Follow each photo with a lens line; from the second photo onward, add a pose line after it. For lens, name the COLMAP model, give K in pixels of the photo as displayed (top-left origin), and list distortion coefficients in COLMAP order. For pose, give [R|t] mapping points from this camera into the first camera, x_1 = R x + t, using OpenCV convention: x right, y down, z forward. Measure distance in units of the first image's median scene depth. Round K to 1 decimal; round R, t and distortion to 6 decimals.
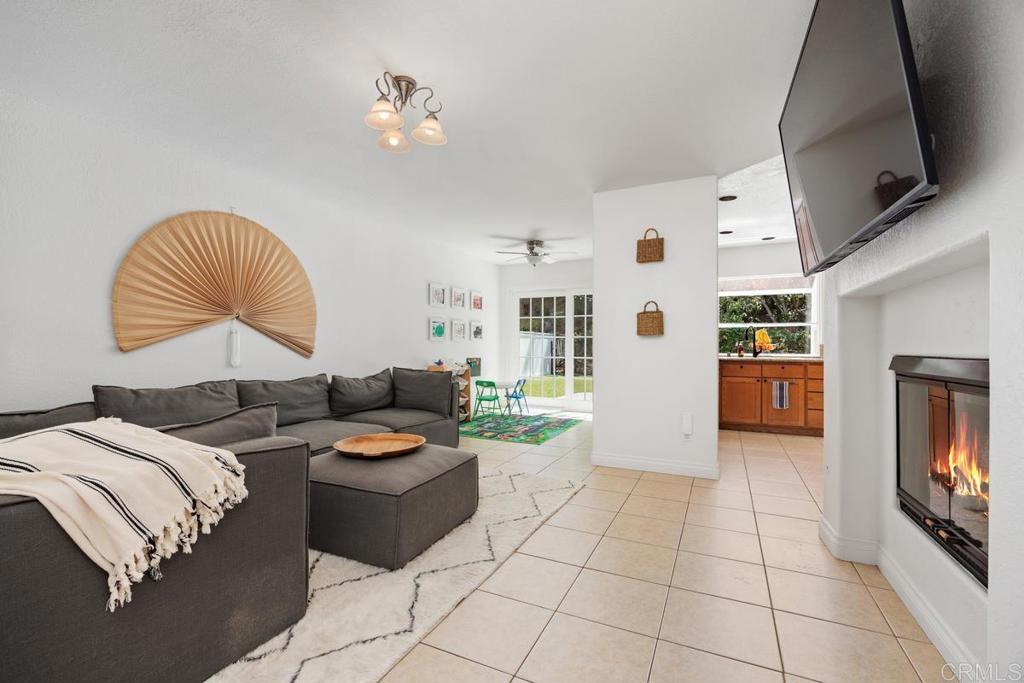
lens RADIAL K [[452.3, 0, 512.5], [0, 452.3, 342.7], [0, 0, 1]] dist [-0.003727, -0.000099]
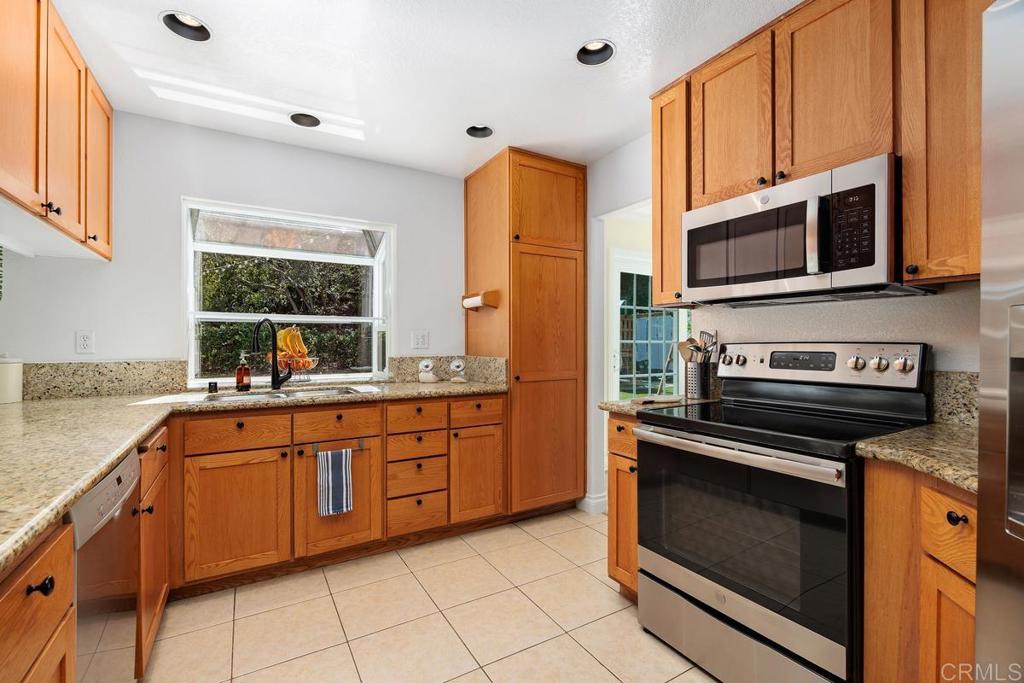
lens RADIAL K [[452.3, 0, 512.5], [0, 452.3, 344.3], [0, 0, 1]] dist [-0.003727, -0.000099]
pose [[0.566593, -0.005802, 0.823977, 0.295132], [0.000511, 0.999977, 0.006690, -0.014786], [-0.823998, -0.003370, 0.566583, 0.543305]]
